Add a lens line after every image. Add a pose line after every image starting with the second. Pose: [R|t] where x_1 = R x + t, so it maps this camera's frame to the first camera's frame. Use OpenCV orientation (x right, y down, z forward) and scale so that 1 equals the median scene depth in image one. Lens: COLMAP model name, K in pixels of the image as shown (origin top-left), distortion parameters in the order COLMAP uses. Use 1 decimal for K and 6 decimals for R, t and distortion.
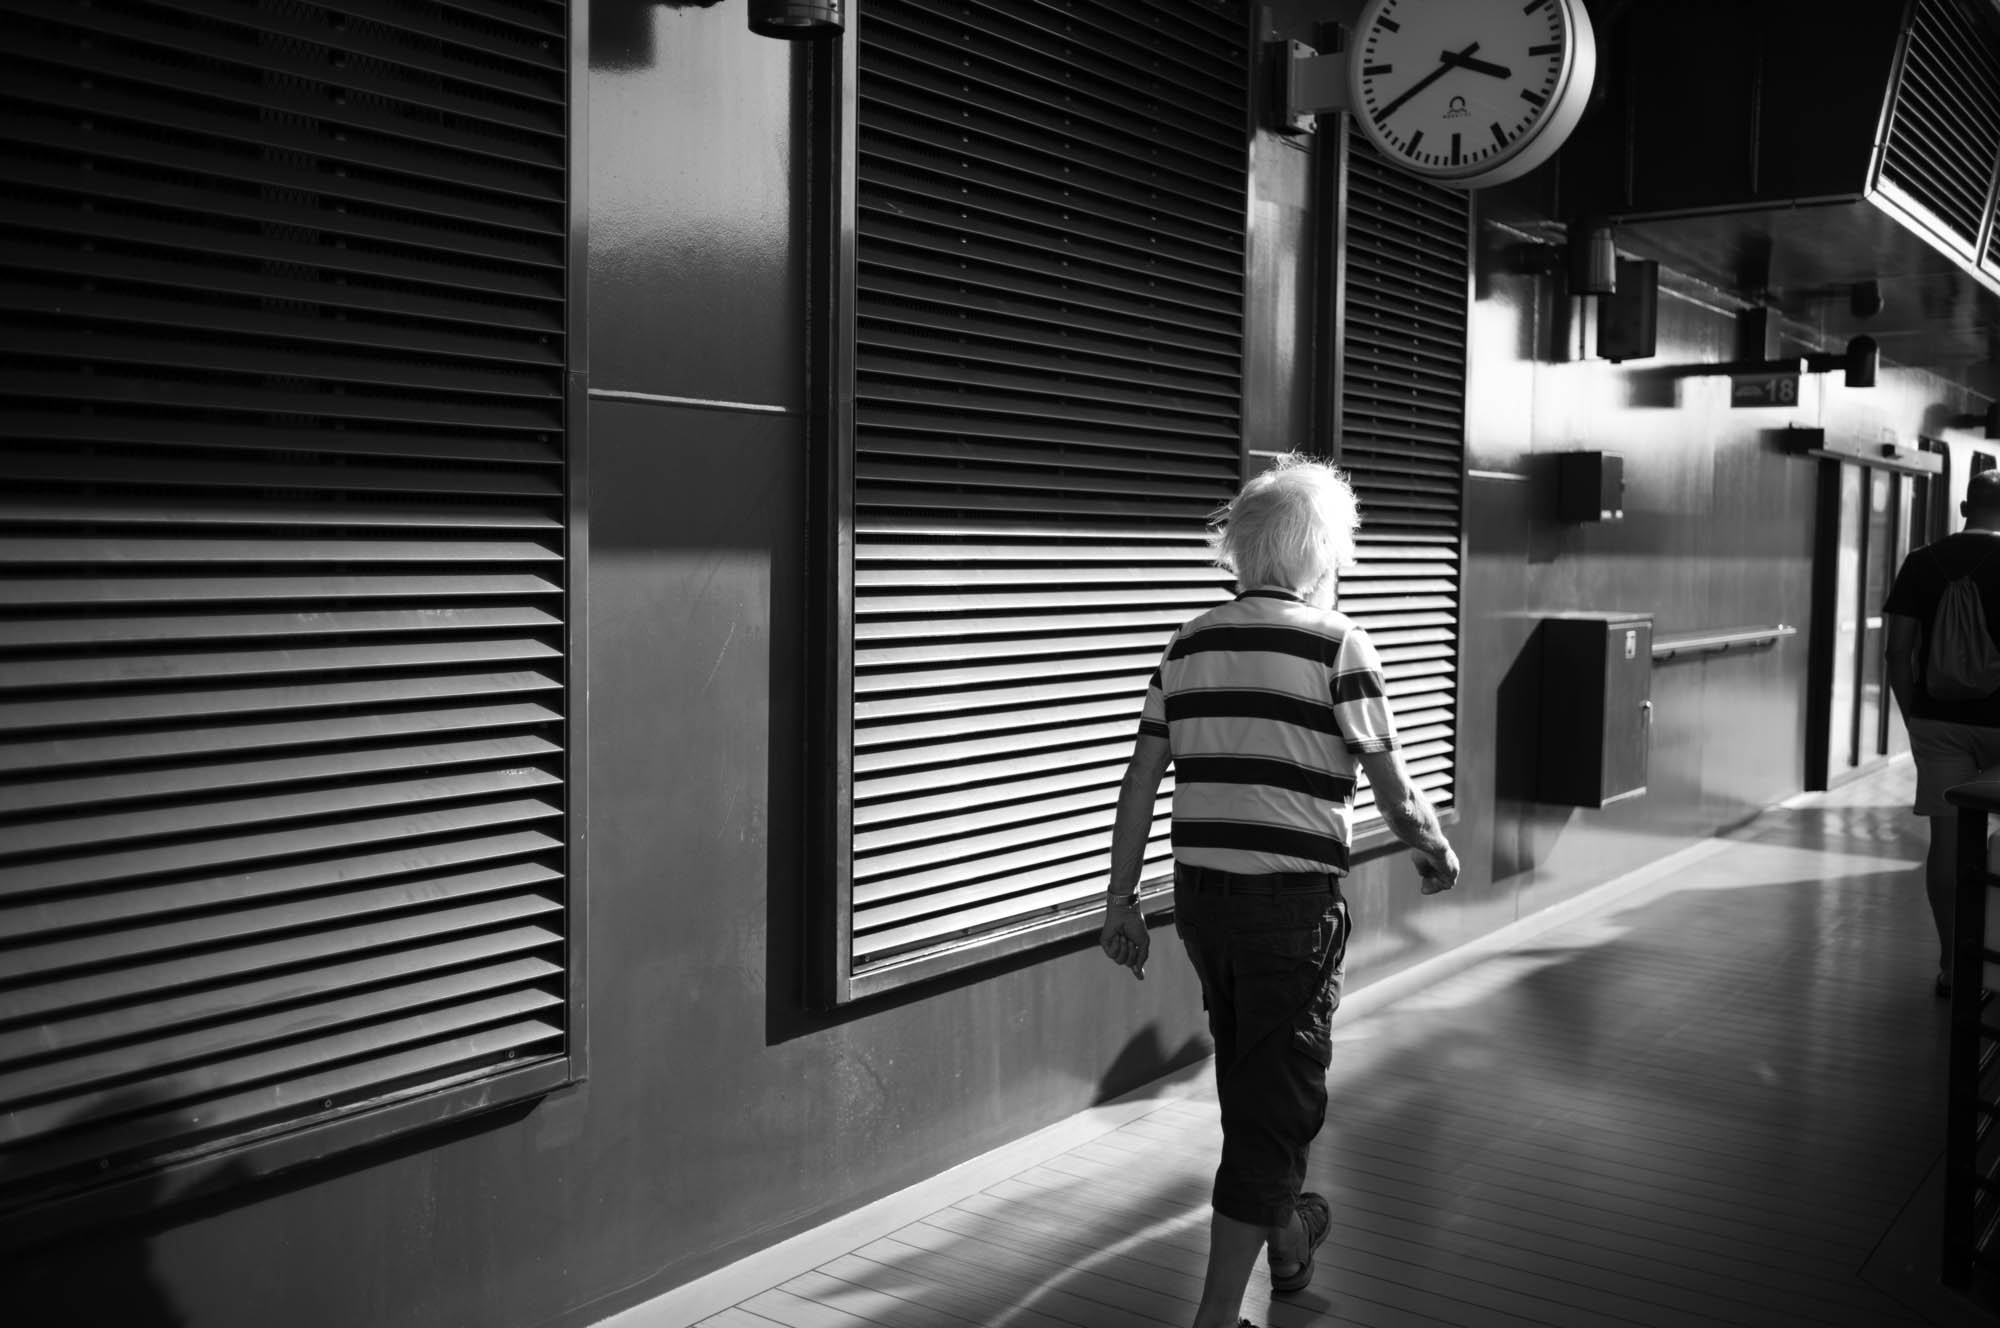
lens RADIAL K [[2007.8, 0, 1000.0], [0, 2007.8, 664.0], [0, 0, 1]] dist [0.007116, 0.011072]
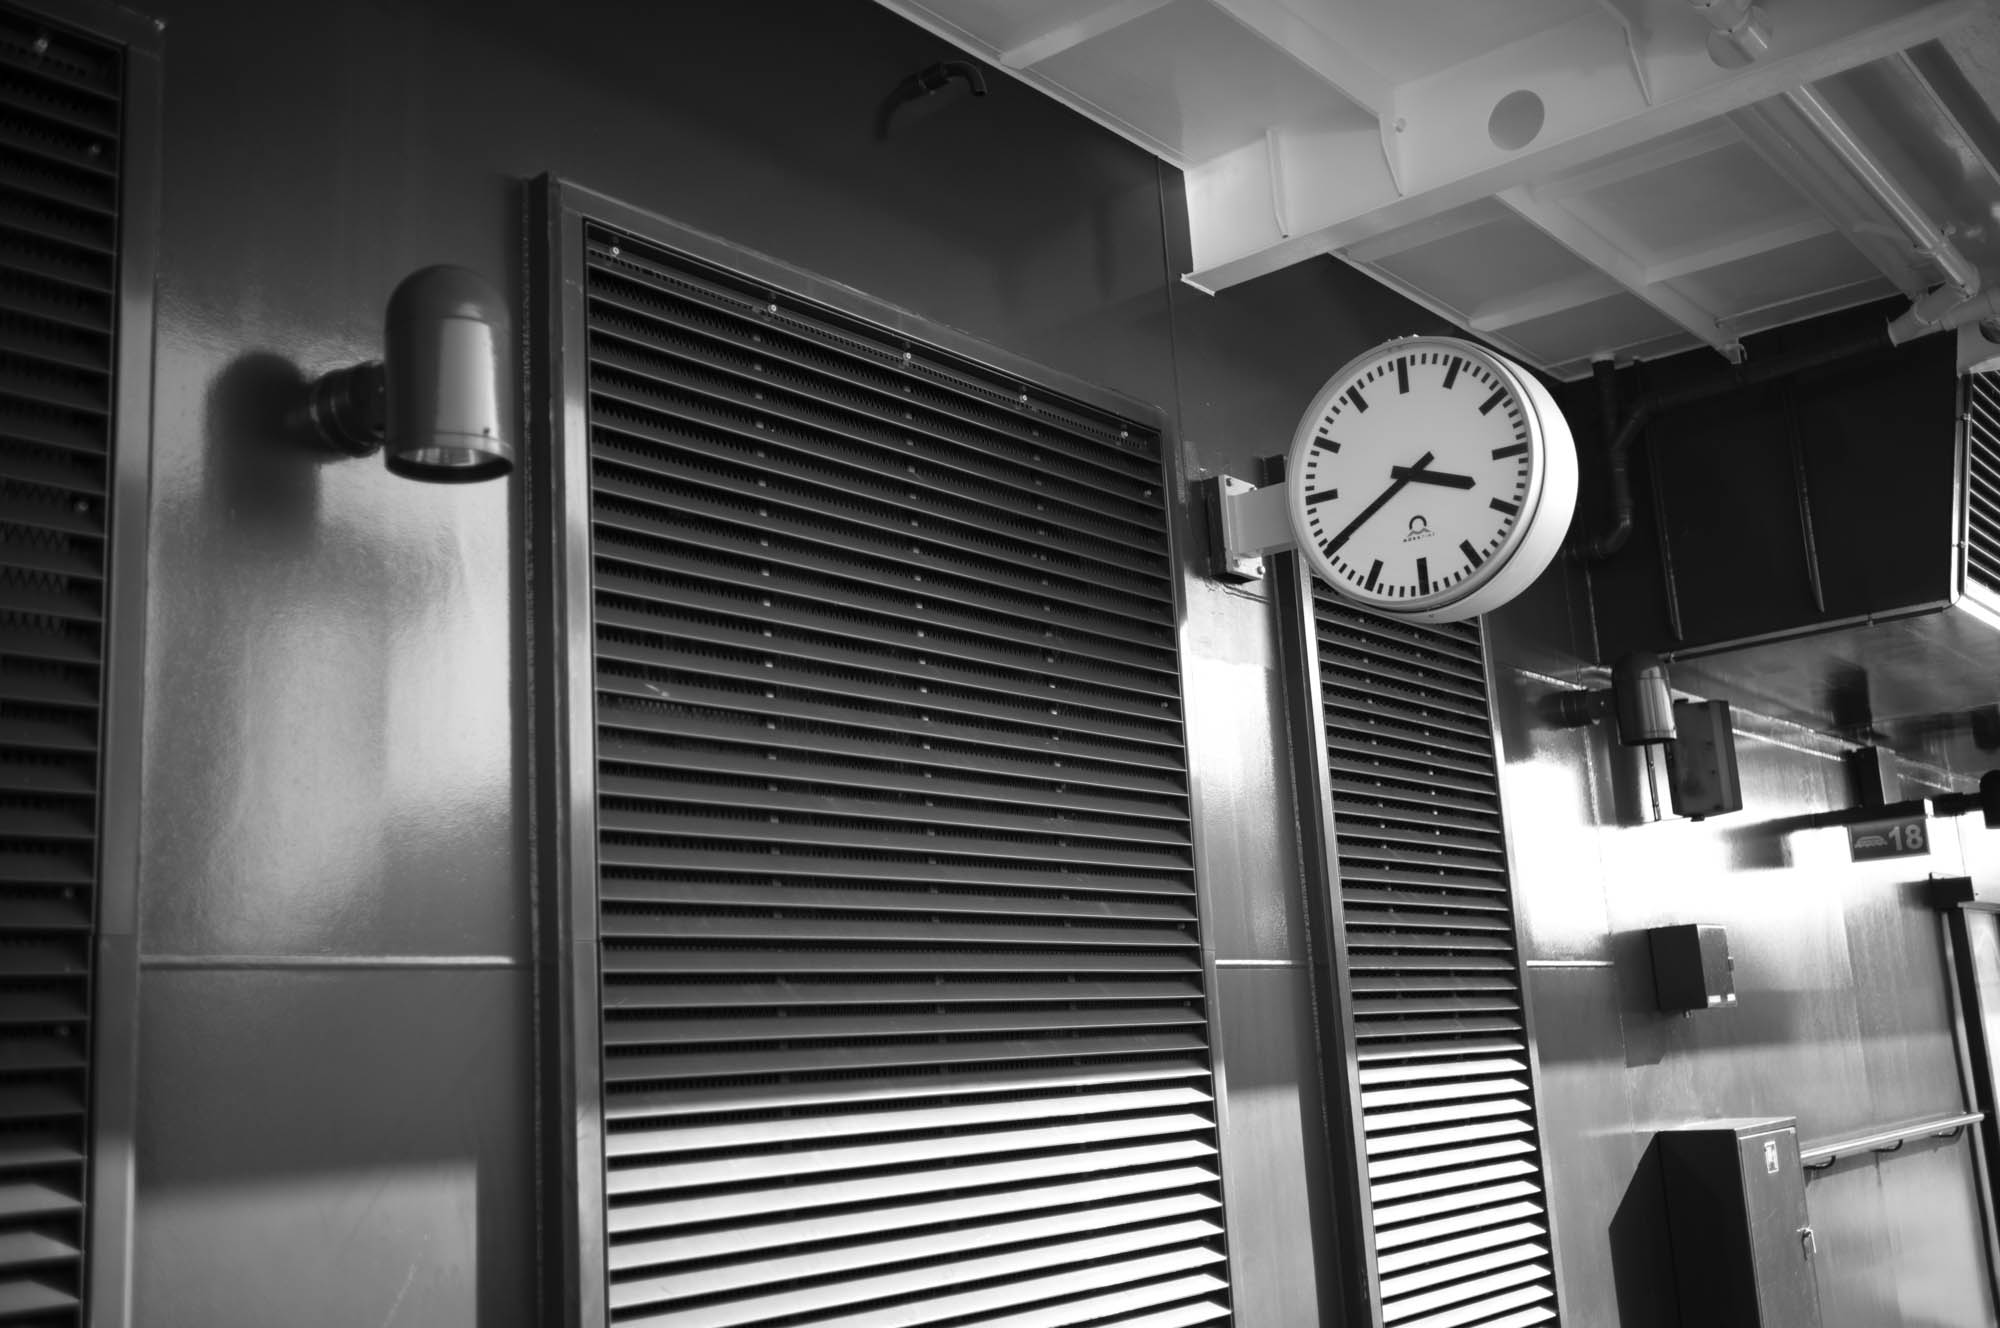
lens RADIAL K [[2007.8, 0, 1000.0], [0, 2007.8, 664.0], [0, 0, 1]] dist [0.007116, 0.011072]
pose [[0.994328, -0.088478, -0.059018, 0.078700], [0.070354, 0.963339, -0.258899, -0.015240], [0.079761, 0.253278, 0.964100, 0.156497]]
